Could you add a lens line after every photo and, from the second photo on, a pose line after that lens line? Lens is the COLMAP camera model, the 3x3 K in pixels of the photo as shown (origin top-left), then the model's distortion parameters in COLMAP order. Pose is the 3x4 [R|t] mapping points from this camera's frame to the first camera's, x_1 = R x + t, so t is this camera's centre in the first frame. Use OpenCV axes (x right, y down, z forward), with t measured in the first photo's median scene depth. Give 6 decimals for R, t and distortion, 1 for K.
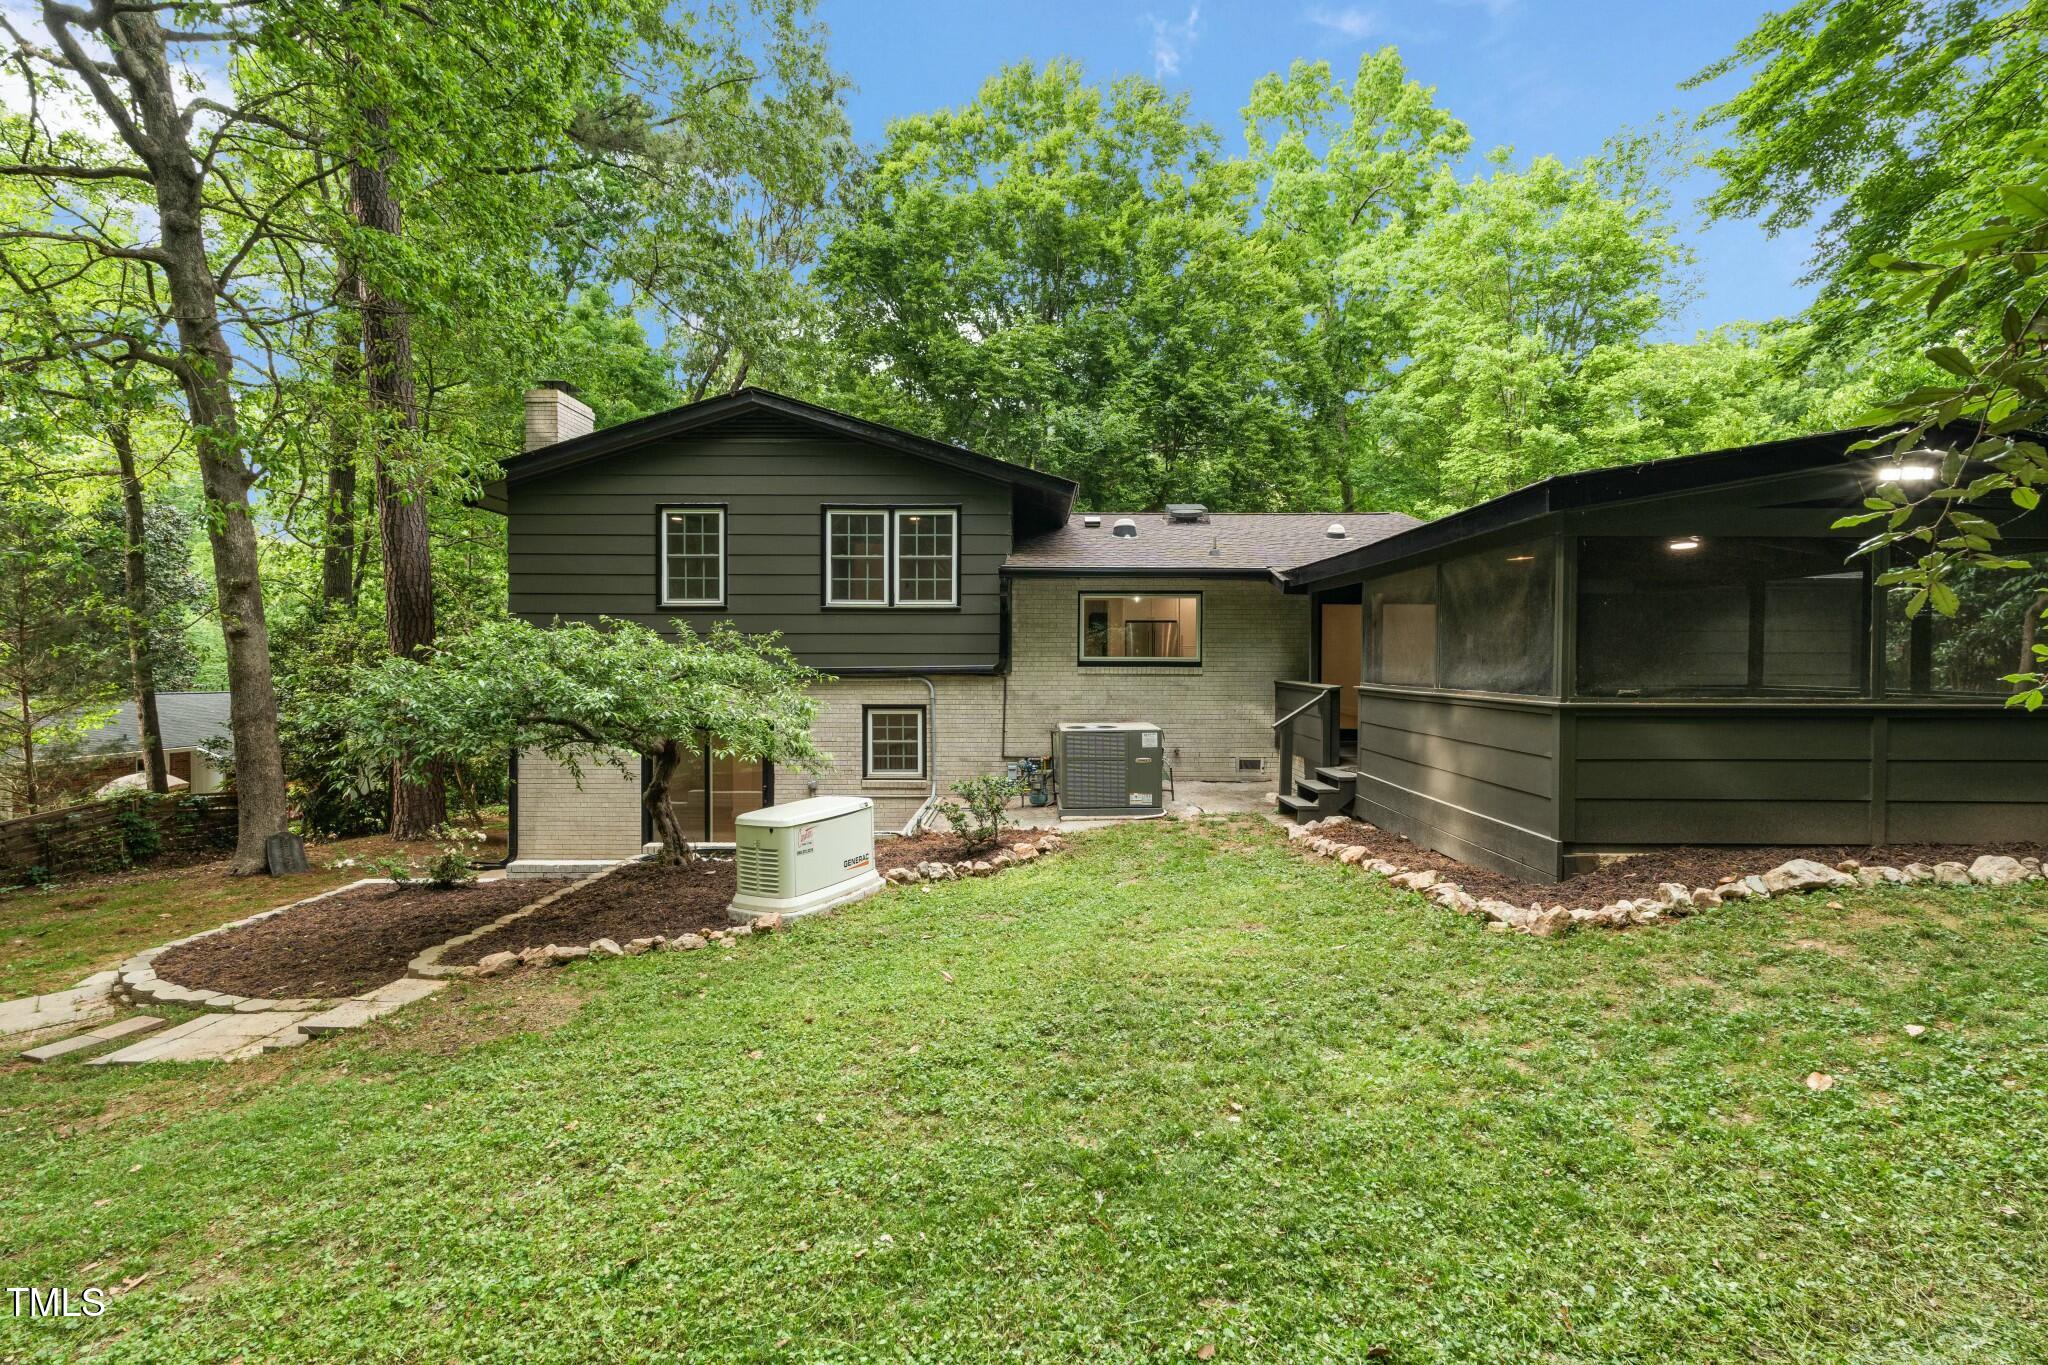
lens RADIAL K [[912.3, 0, 1023.7], [0, 912.3, 671.0], [0, 0, 1]] dist [-0.002834, -0.000386]
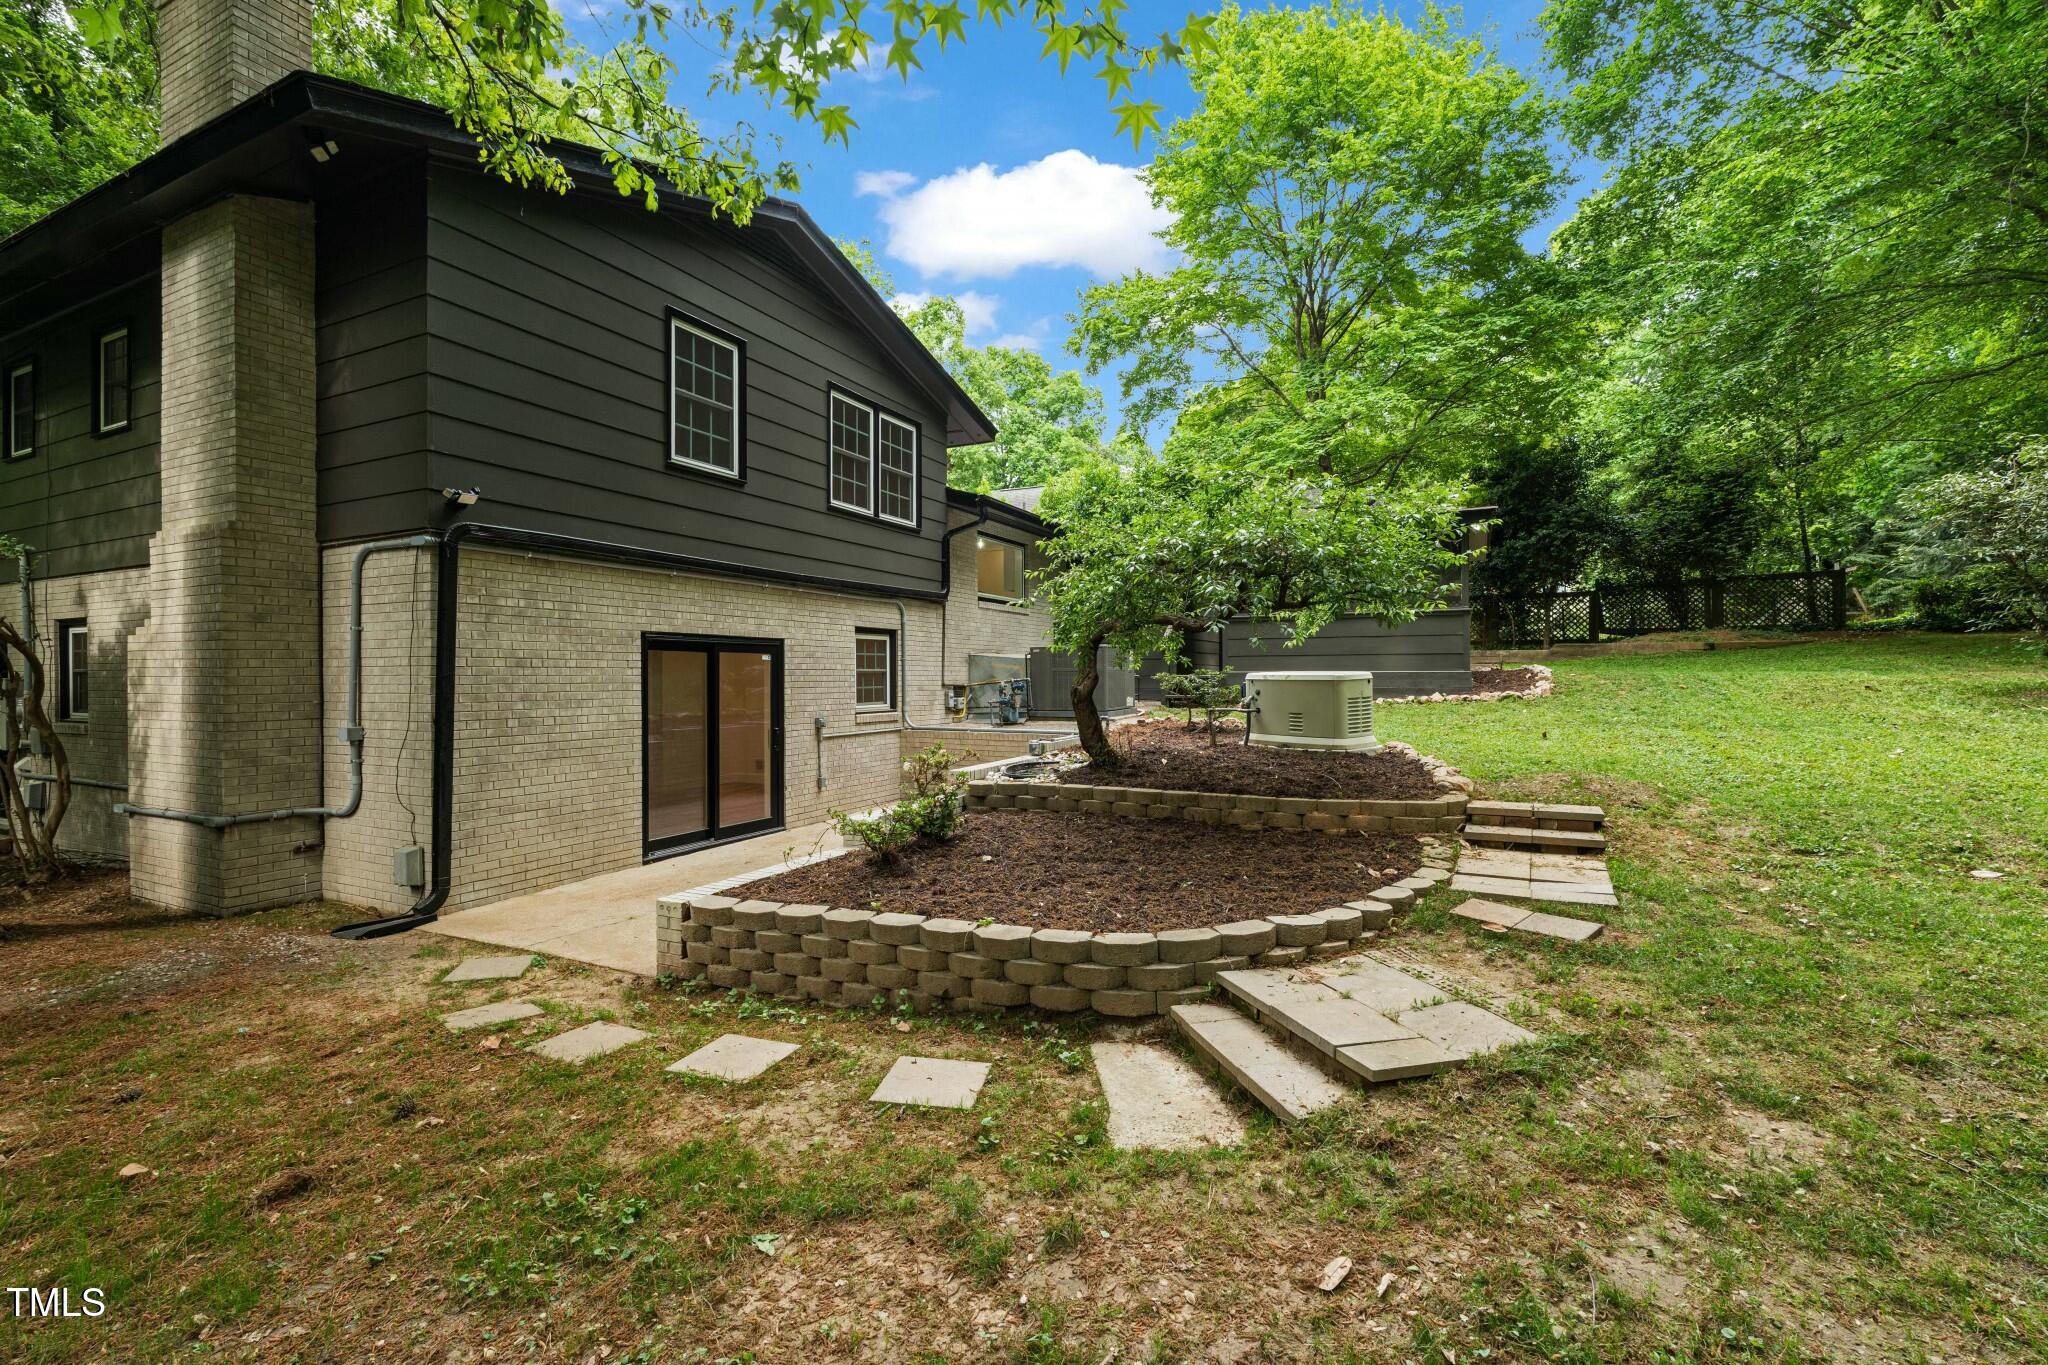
lens RADIAL K [[903.0, 0, 1027.2], [0, 903.0, 677.6], [0, 0, 1]] dist [-0.001660, -0.000008]
pose [[0.433175, -0.003135, 0.901304, -0.876208], [0.017780, 0.999829, -0.005068, 0.092714], [-0.901134, 0.018221, 0.433157, 0.487467]]
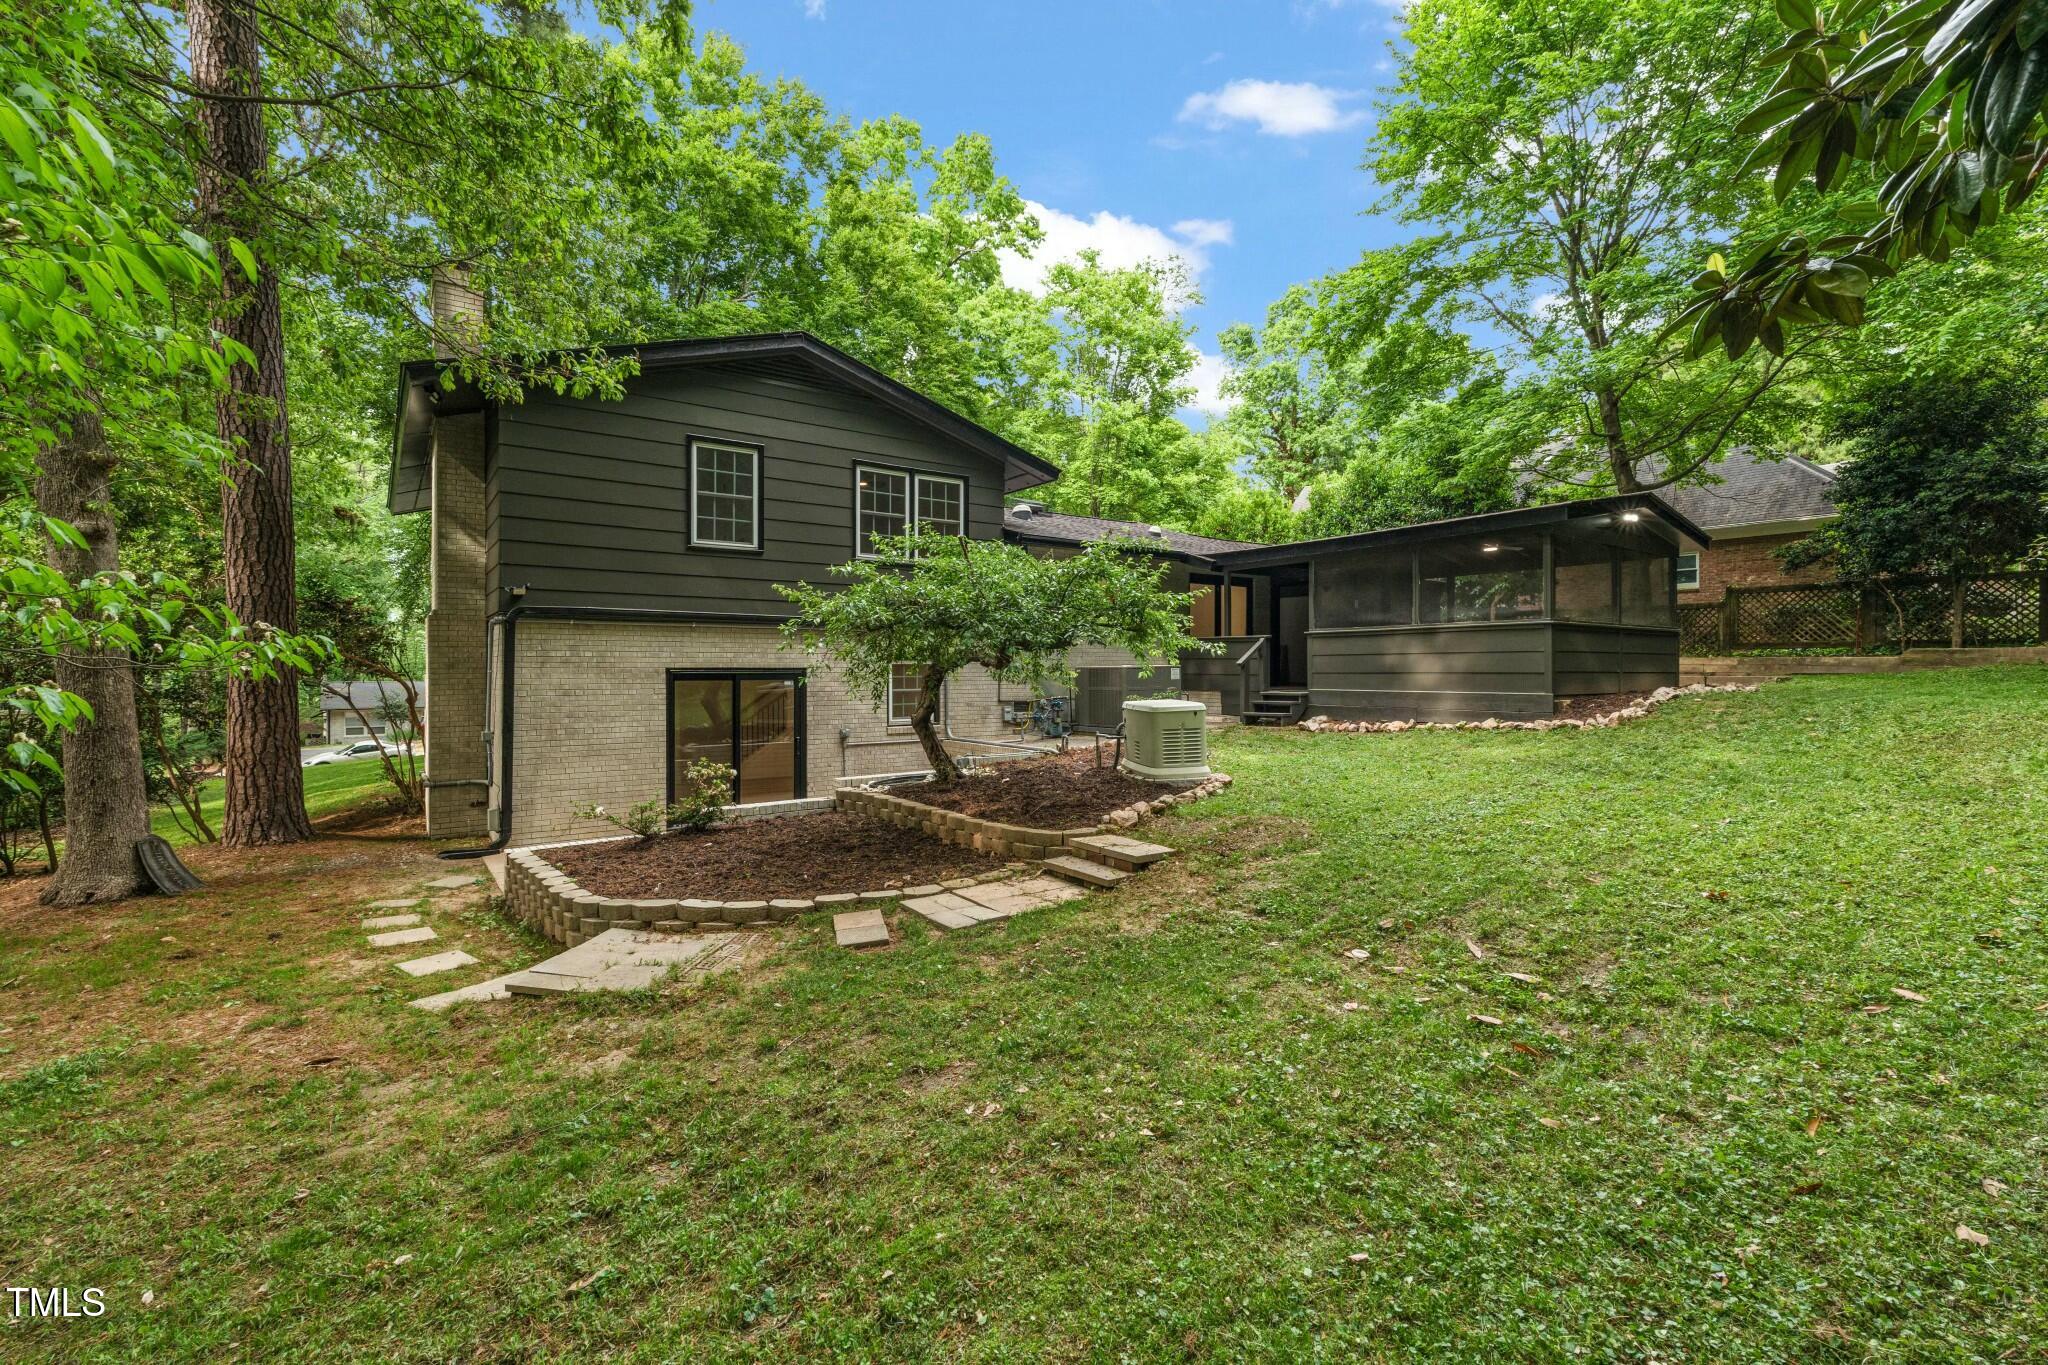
lens RADIAL K [[912.3, 0, 1023.7], [0, 912.3, 671.0], [0, 0, 1]] dist [-0.002834, -0.000386]
pose [[0.805026, -0.003118, 0.593232, -0.674781], [0.012140, 0.999863, -0.011218, 0.069637], [-0.593115, 0.016233, 0.804954, 0.061775]]
